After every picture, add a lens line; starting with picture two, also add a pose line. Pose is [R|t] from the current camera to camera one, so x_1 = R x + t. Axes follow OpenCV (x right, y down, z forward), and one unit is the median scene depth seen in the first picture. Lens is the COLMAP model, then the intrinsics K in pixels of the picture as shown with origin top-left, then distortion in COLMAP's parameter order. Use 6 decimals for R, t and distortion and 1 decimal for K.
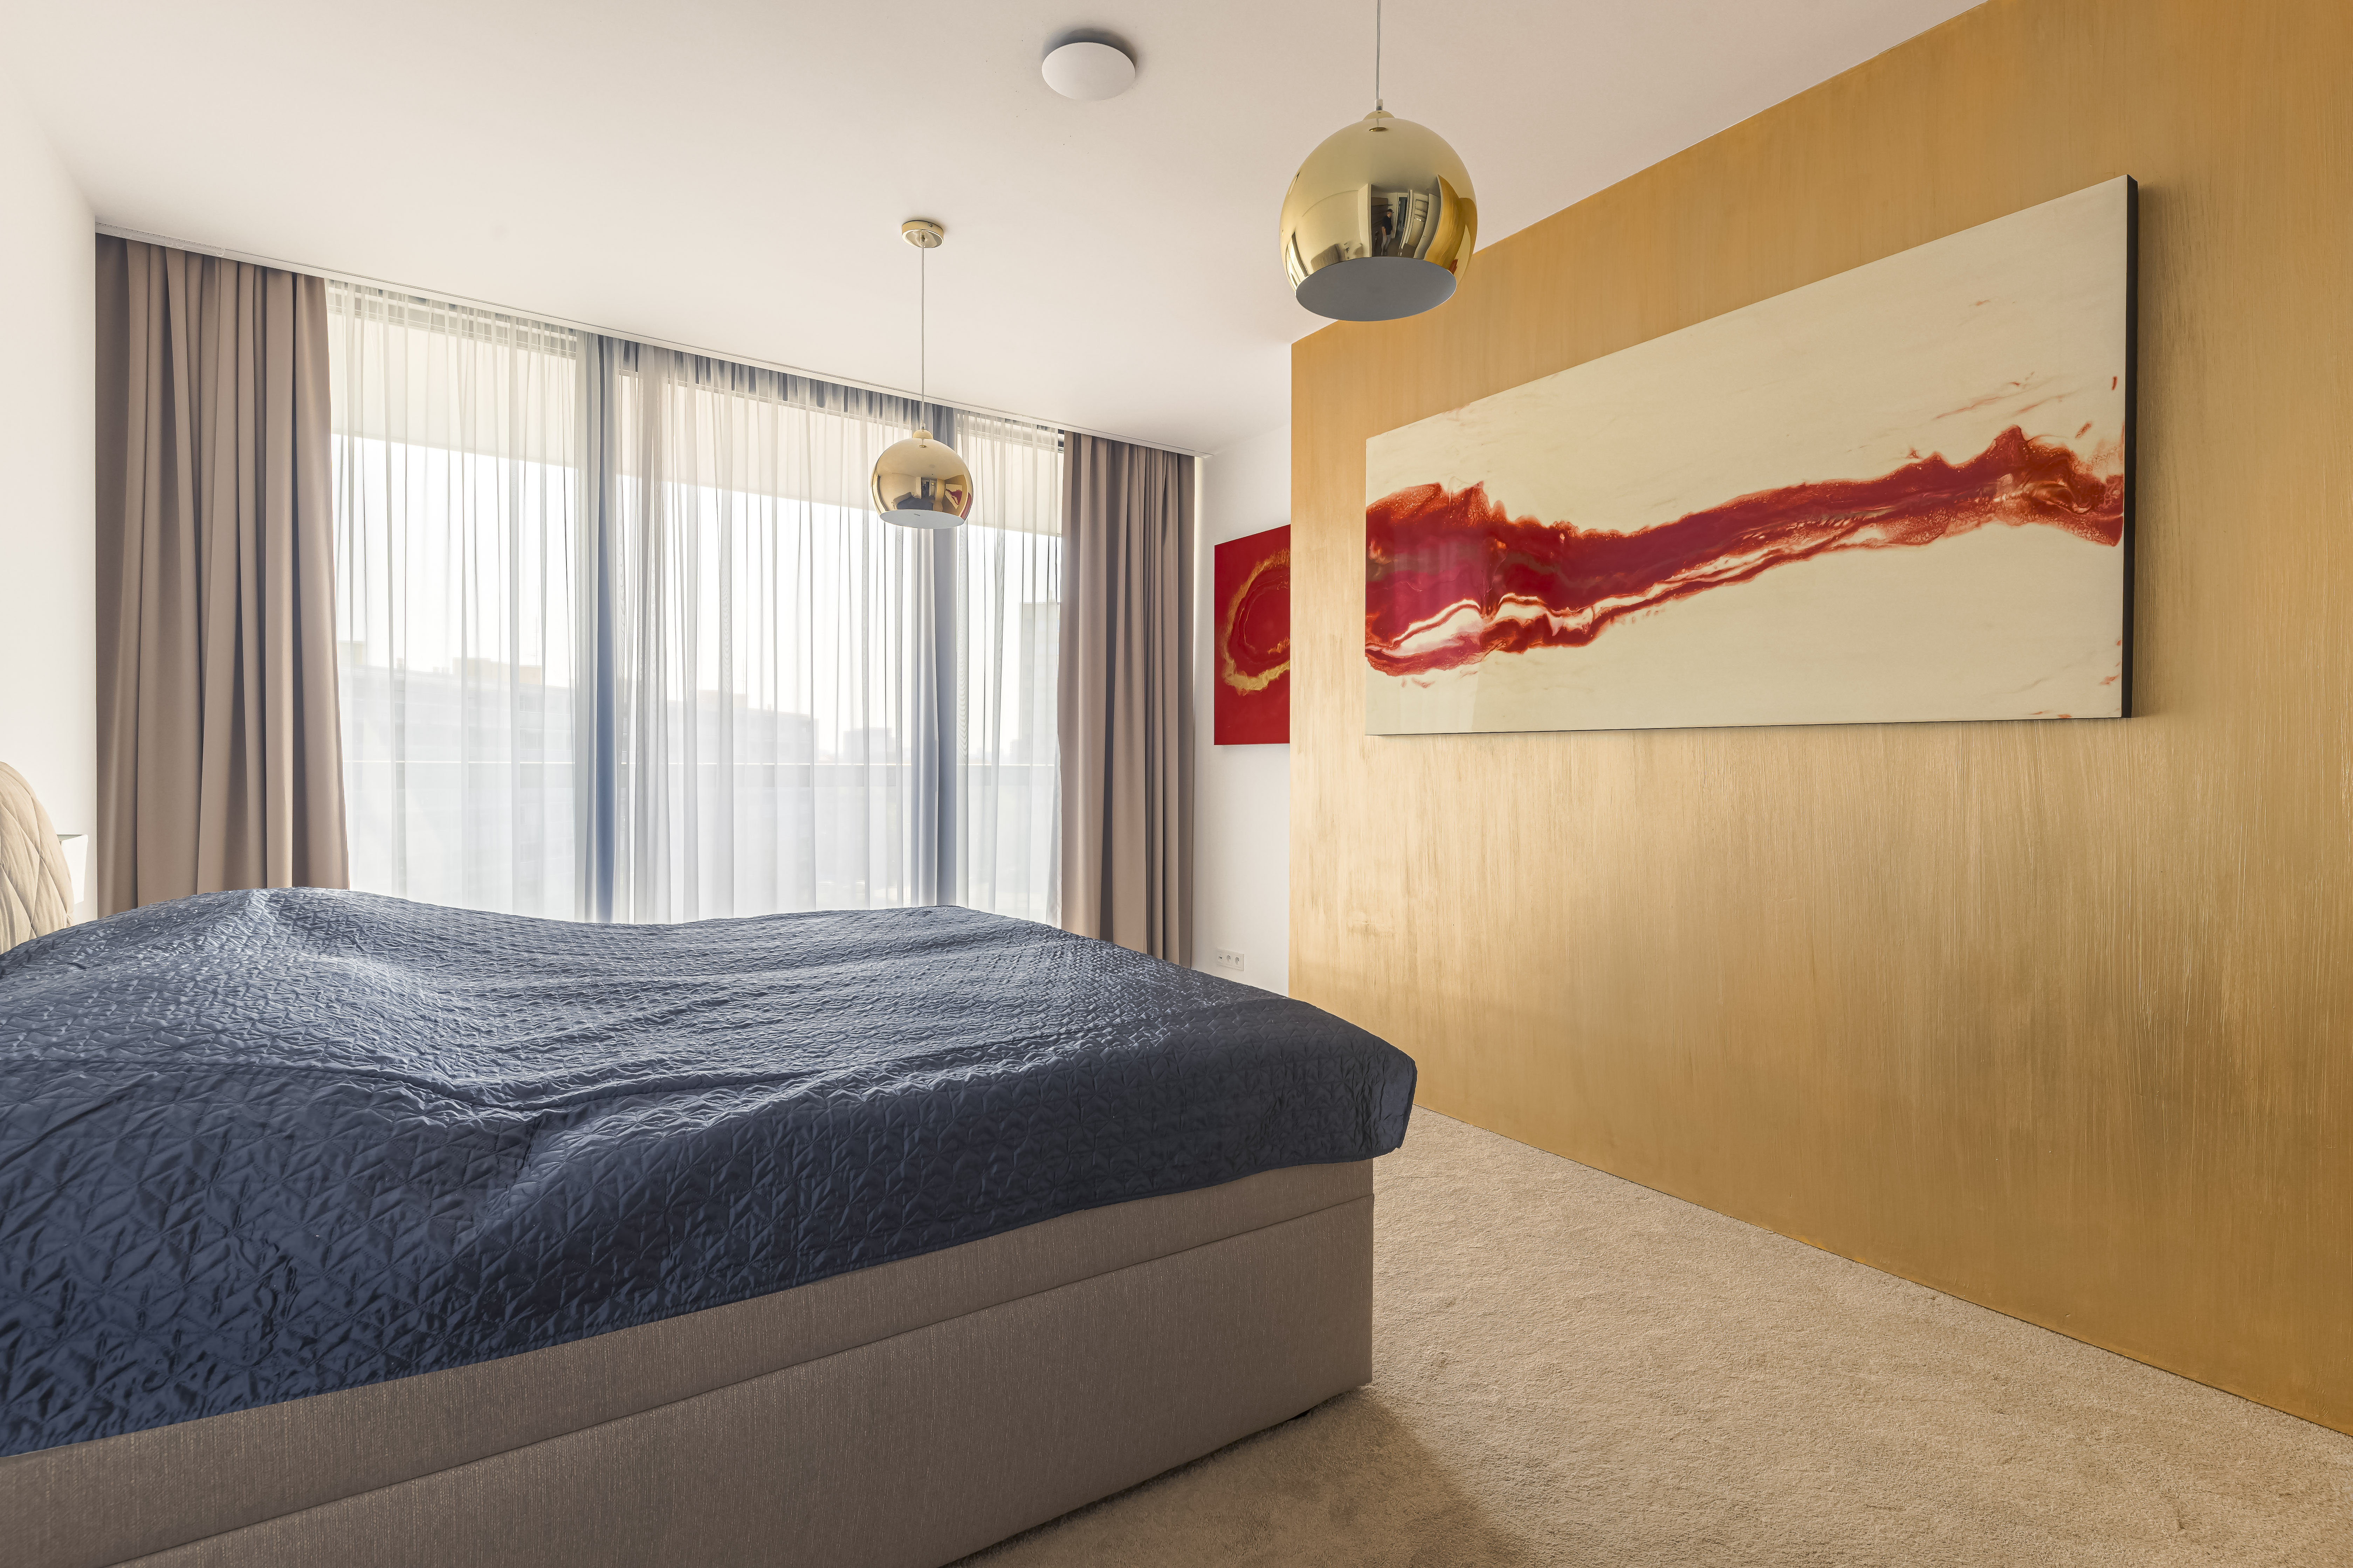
lens RADIAL K [[1100.6, 0, 1180.8], [0, 1100.6, 783.5], [0, 0, 1]] dist [0.011967, -0.001832]
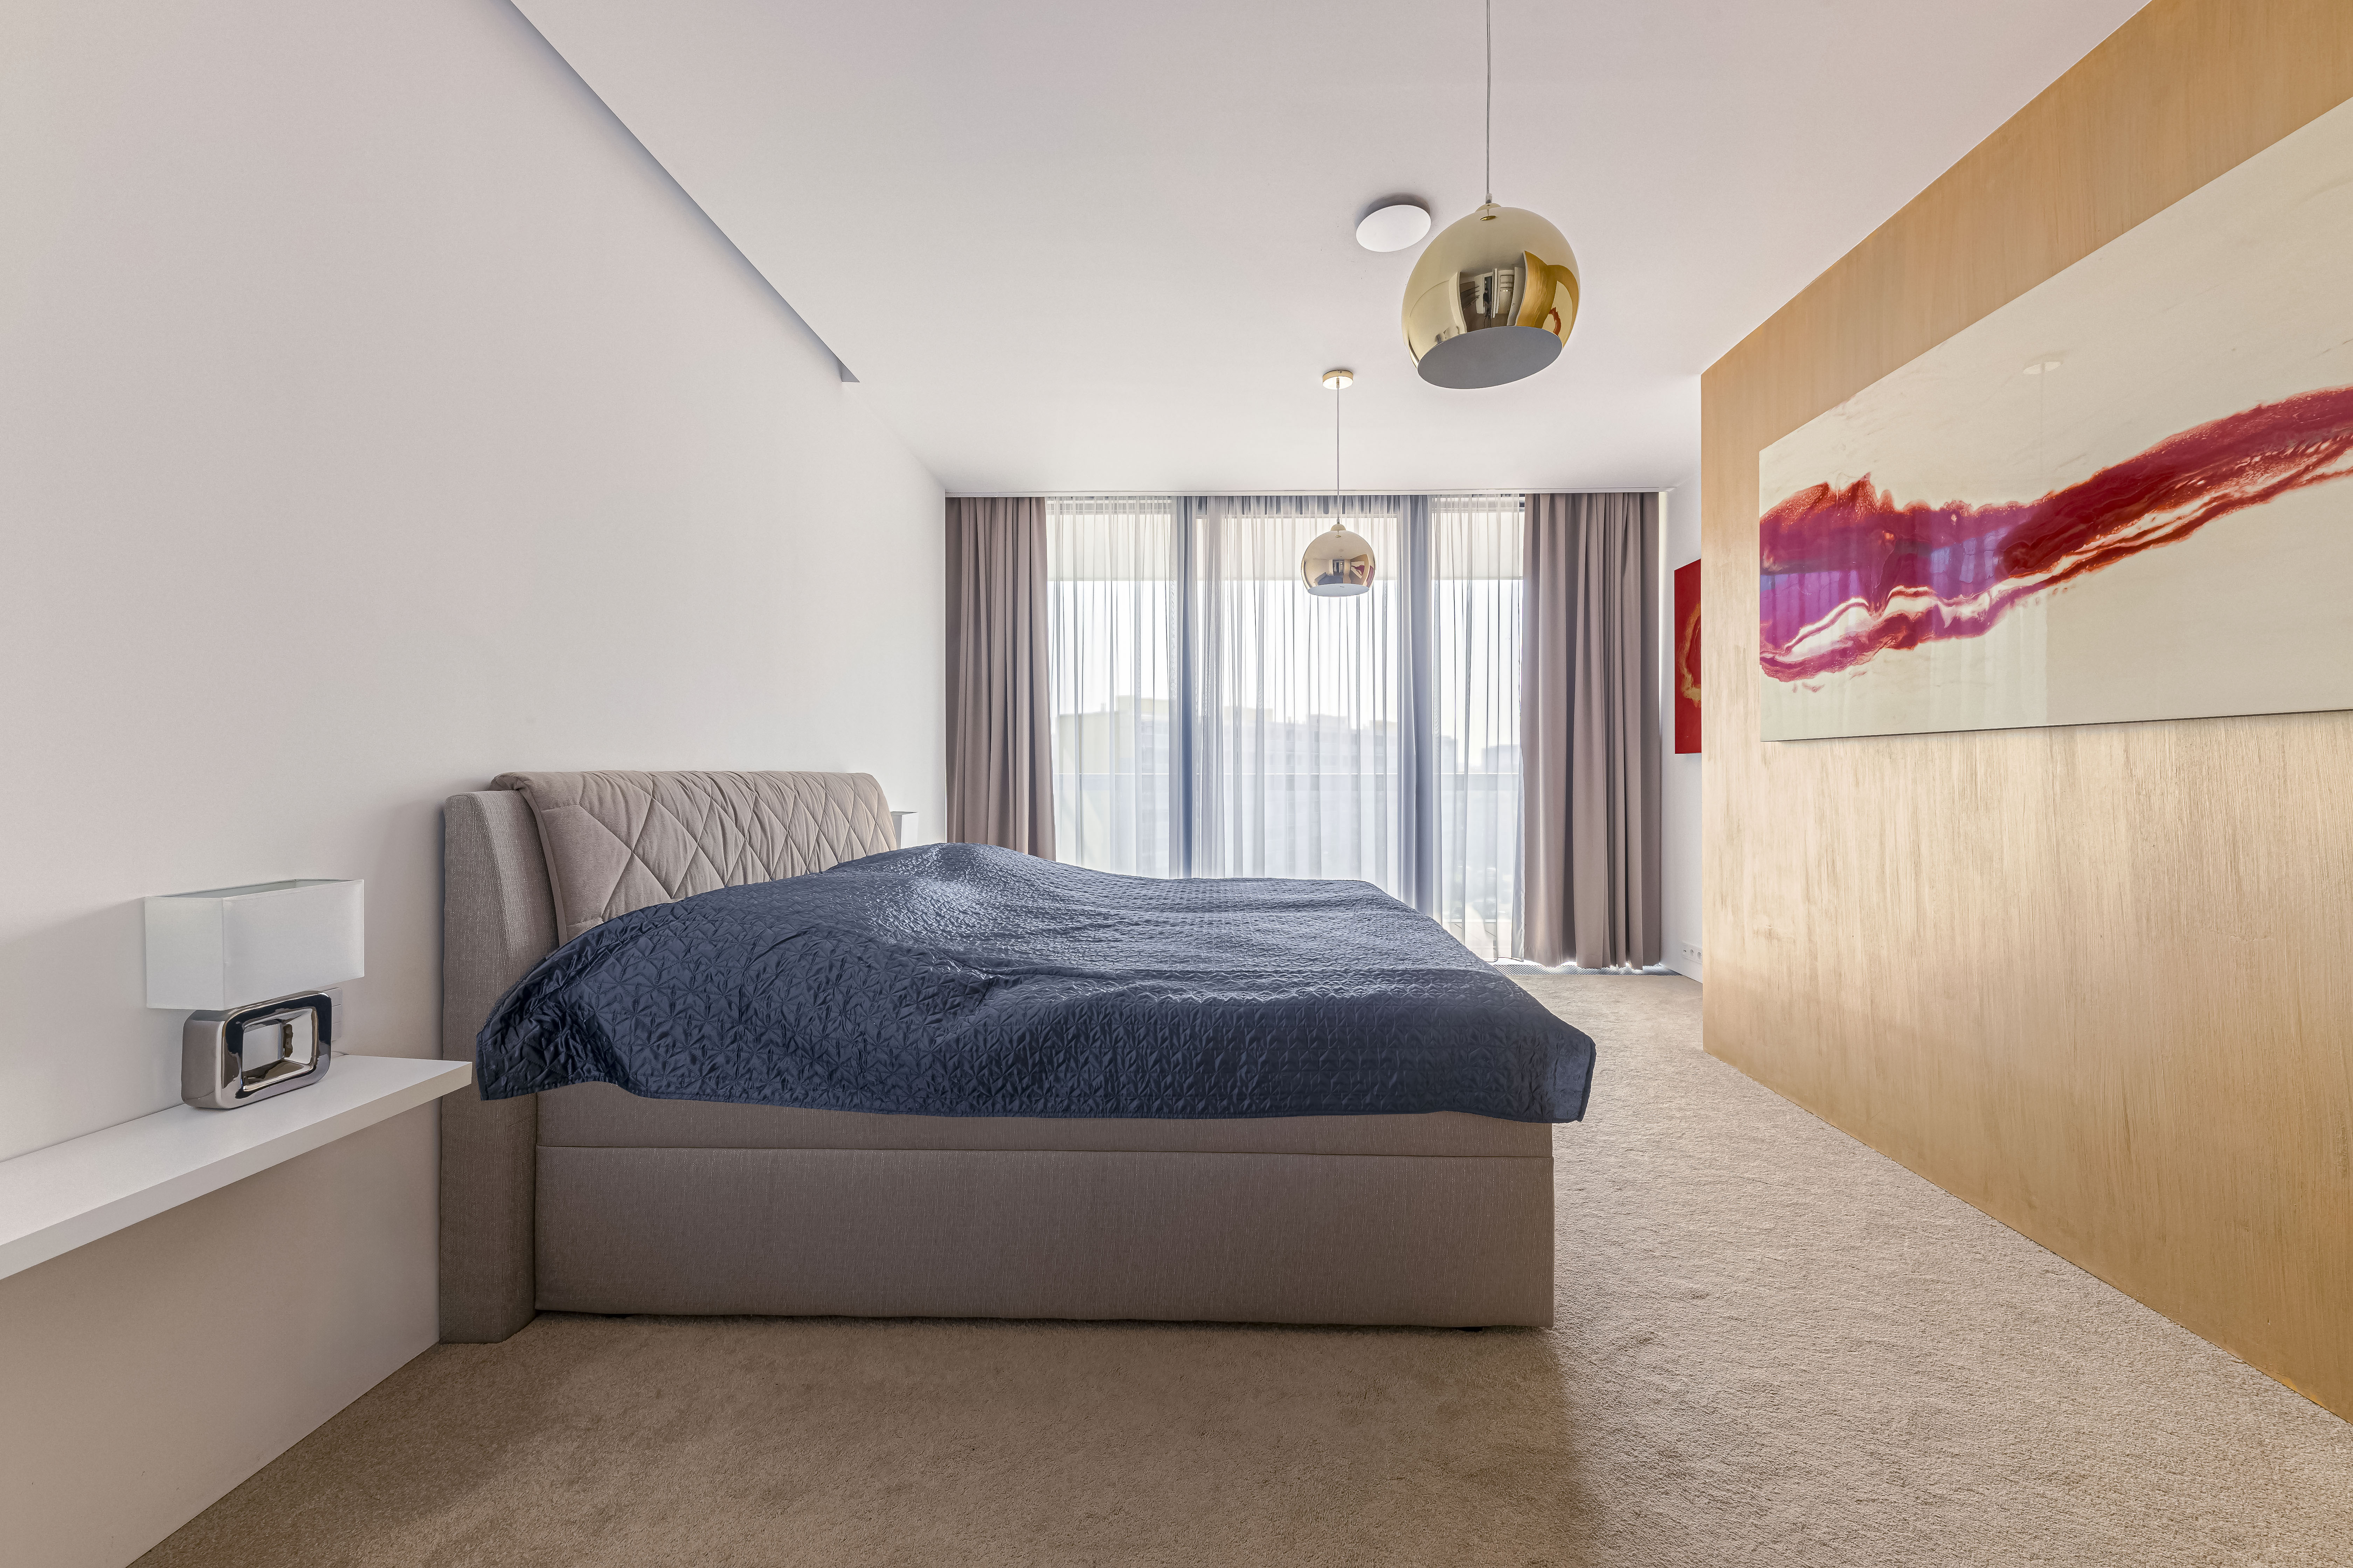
lens RADIAL K [[863.0, 0, 1179.2], [0, 863.0, 776.7], [0, 0, 1]] dist [0.005434, -0.001742]
pose [[0.807138, -0.004436, -0.590346, 0.232166], [-0.004457, 0.999897, -0.013607, 0.002026], [0.590346, 0.013614, 0.807035, 0.044115]]
